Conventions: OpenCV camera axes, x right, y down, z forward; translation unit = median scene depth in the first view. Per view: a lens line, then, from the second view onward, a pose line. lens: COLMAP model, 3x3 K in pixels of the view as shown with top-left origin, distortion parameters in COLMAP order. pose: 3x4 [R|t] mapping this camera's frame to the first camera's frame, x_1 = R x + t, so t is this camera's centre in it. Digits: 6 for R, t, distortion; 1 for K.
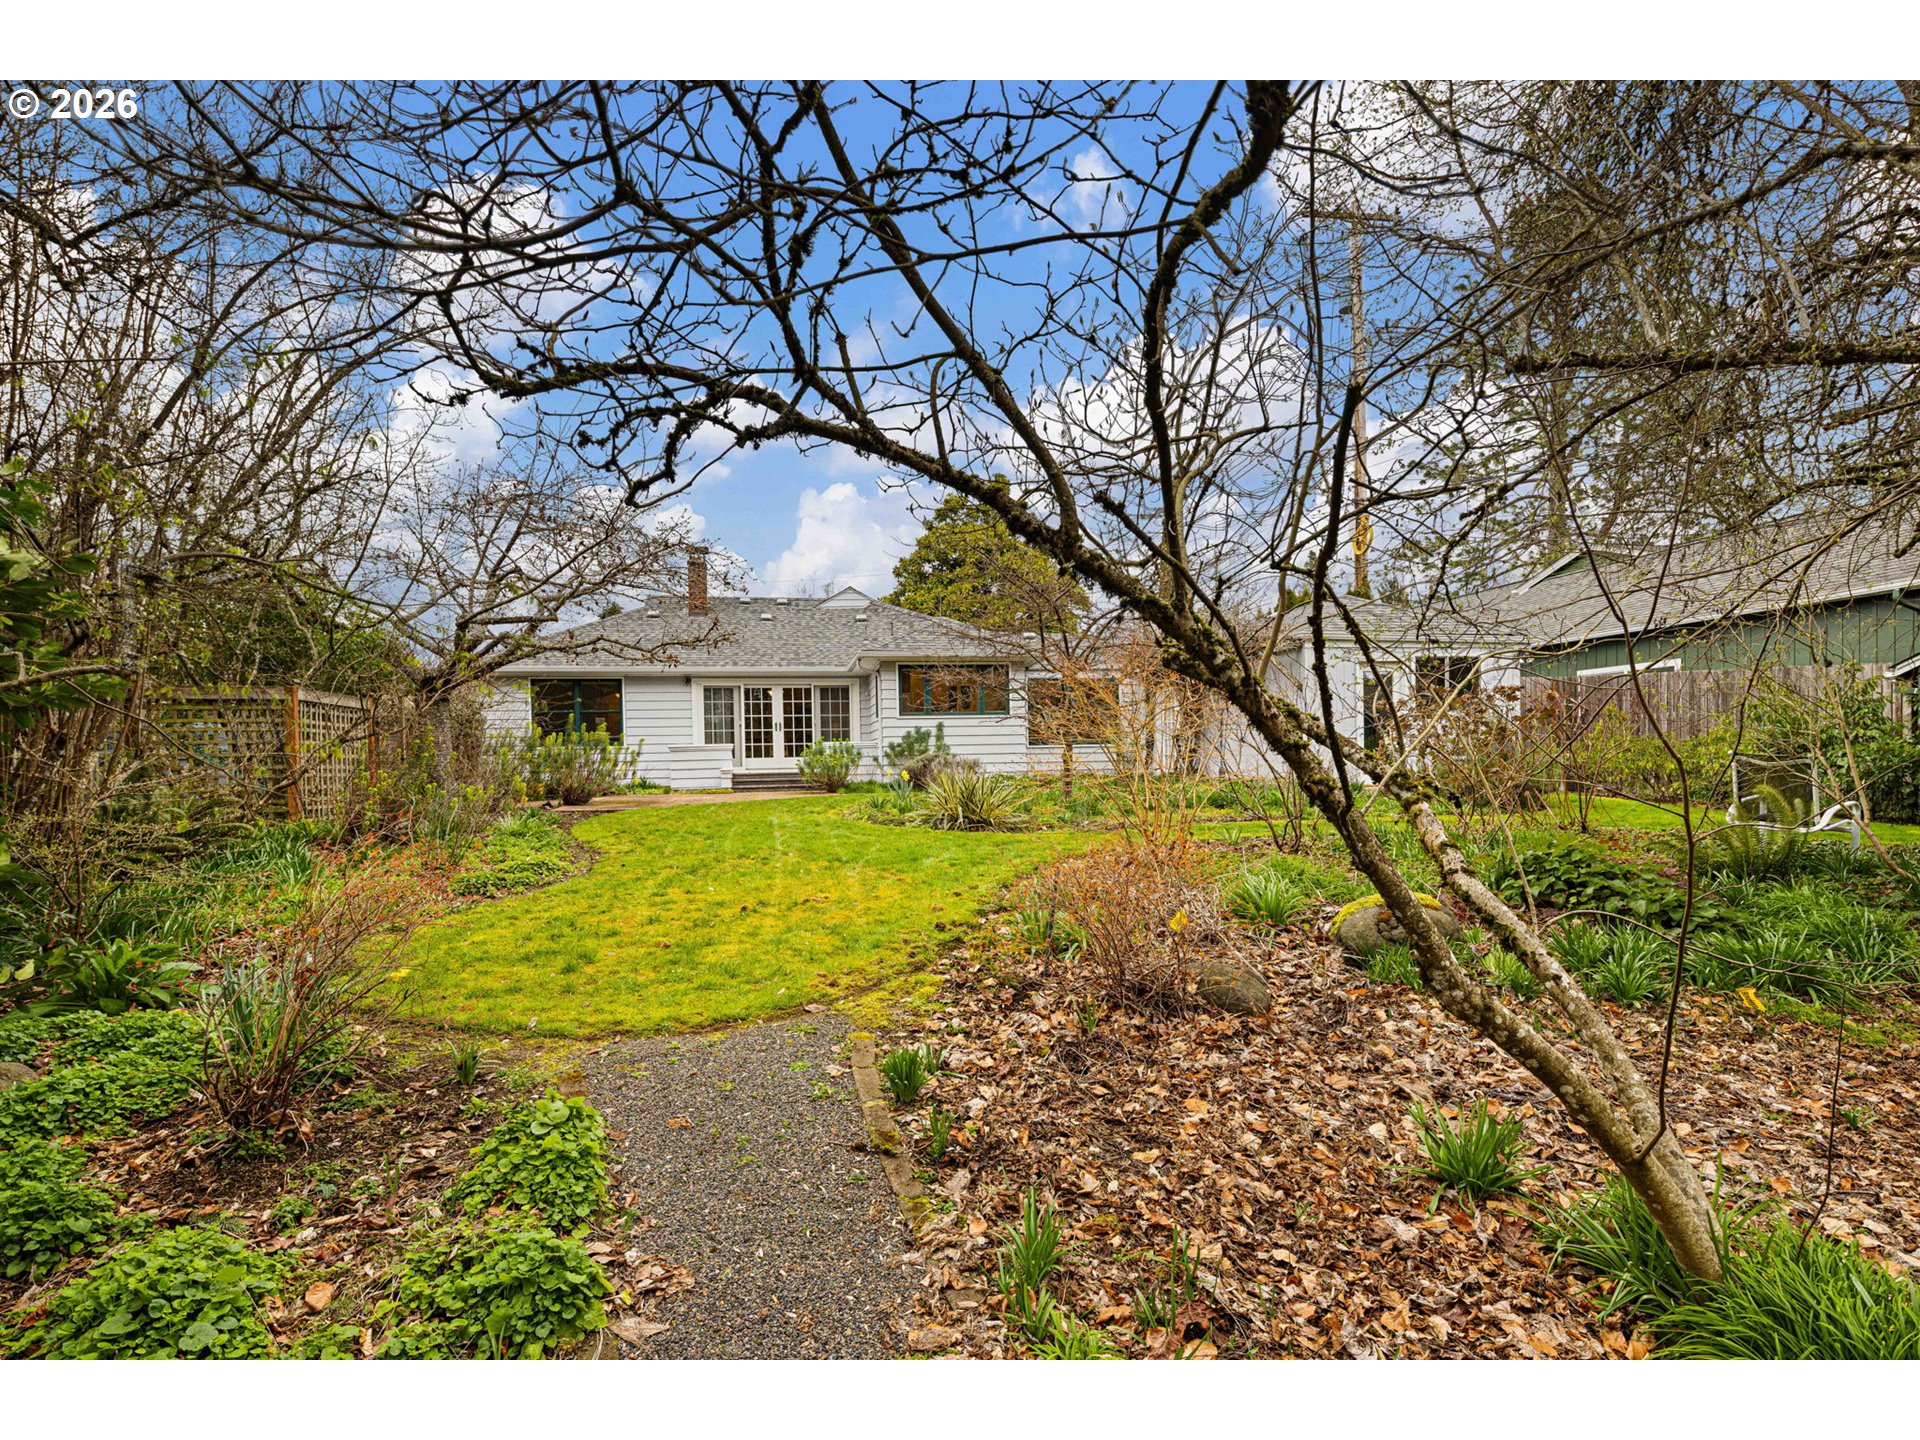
lens RADIAL K [[940.2, 0, 955.9], [0, 940.2, 731.0], [0, 0, 1]] dist [0.005694, -0.004365]
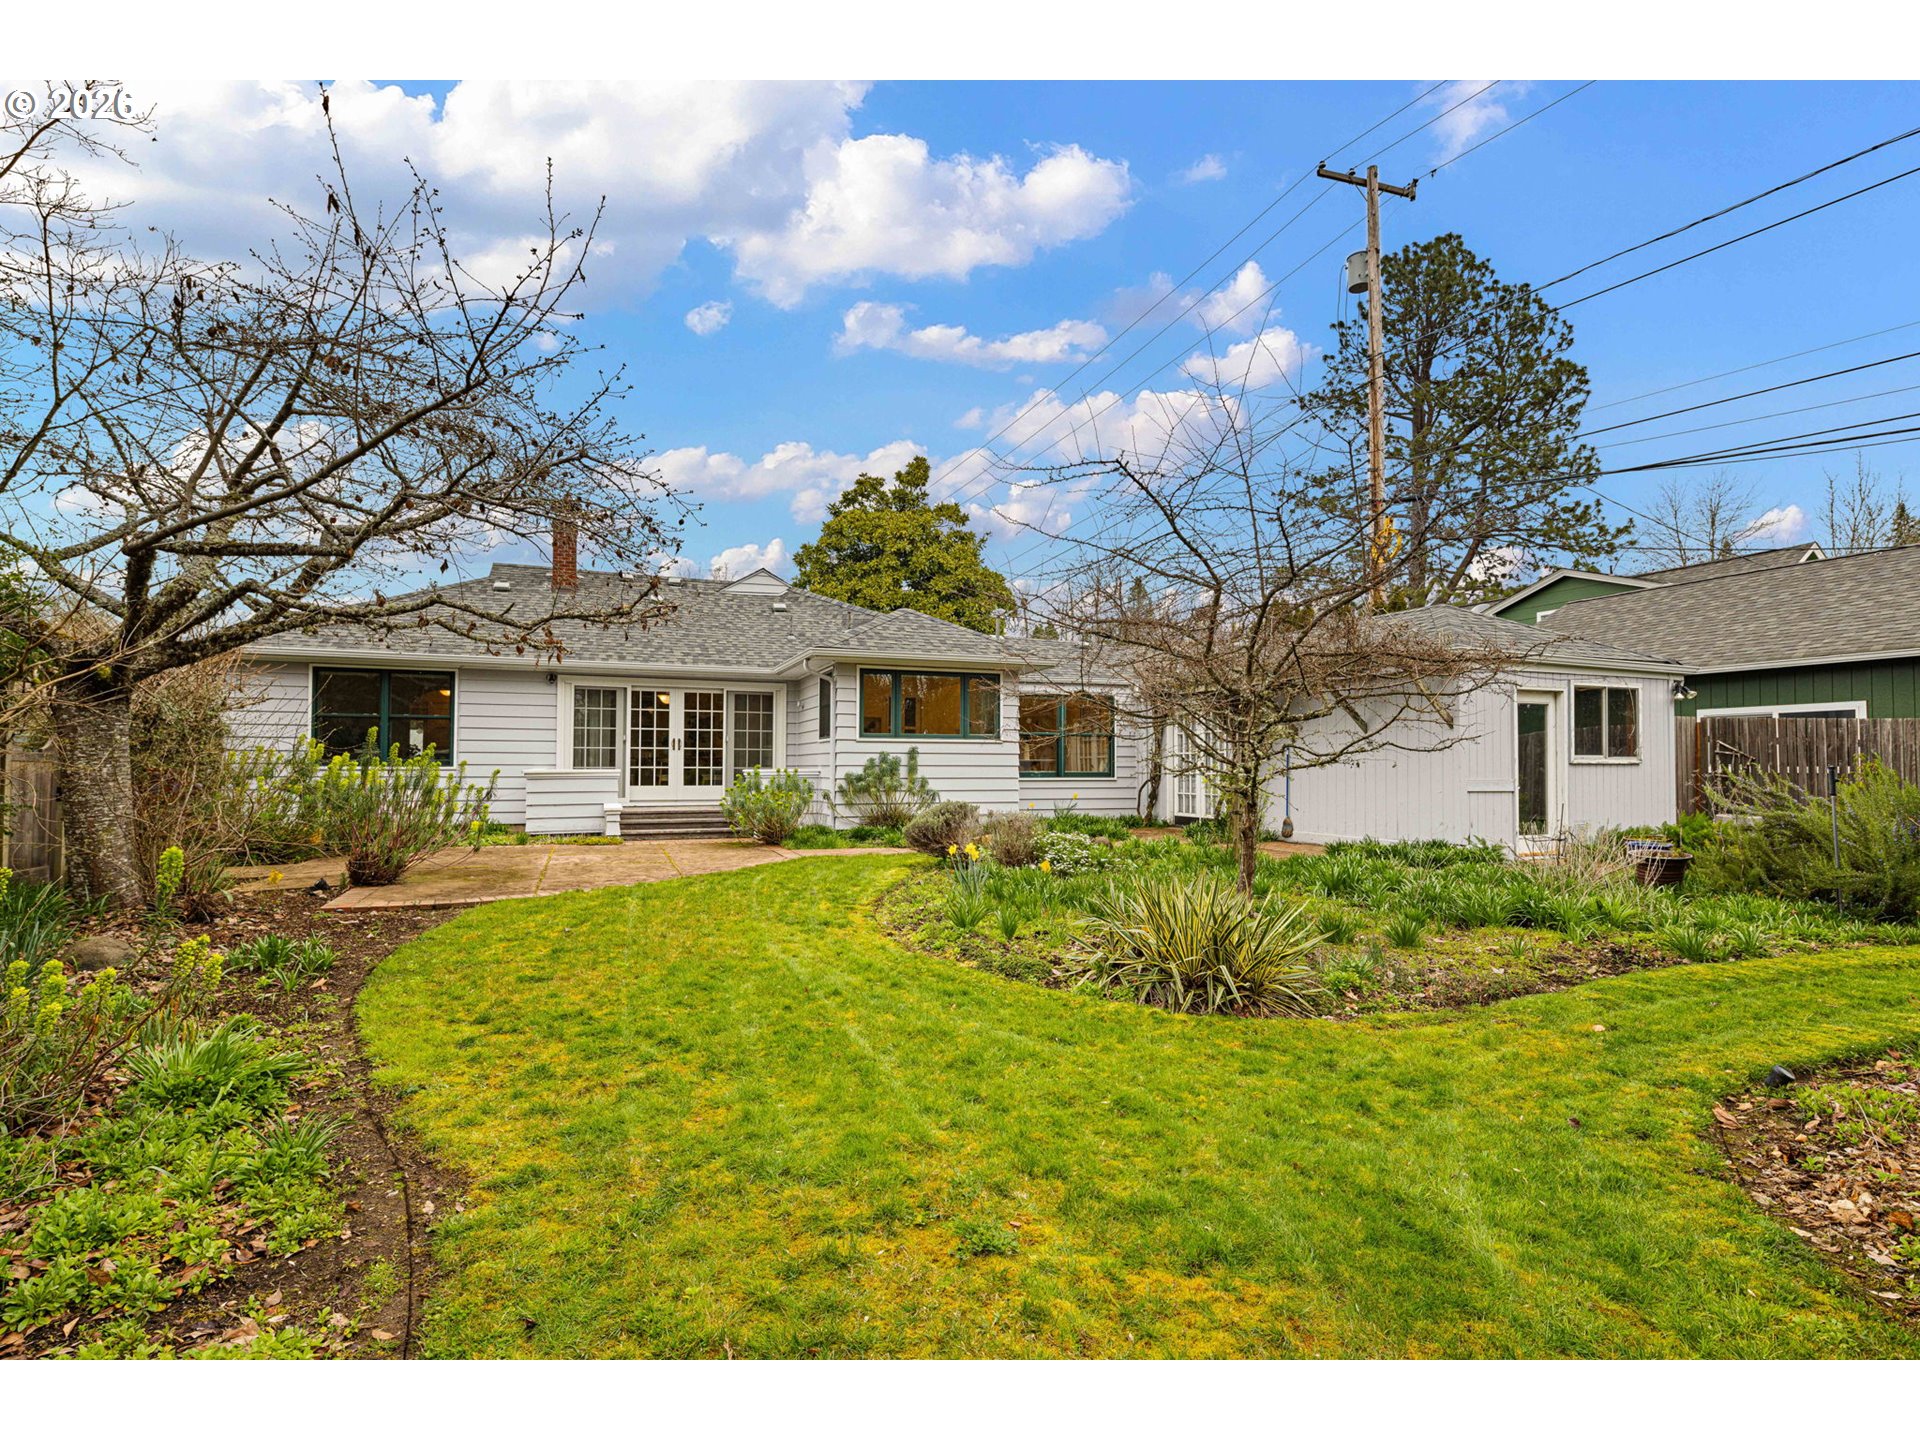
lens RADIAL K [[940.2, 0, 965.2], [0, 940.2, 715.5], [0, 0, 1]] dist [0.005694, -0.004365]
pose [[0.984561, 0.033292, 0.171849, -0.095950], [-0.028827, 0.999181, -0.028412, -0.013333], [-0.172654, 0.023020, 0.984713, 0.233467]]
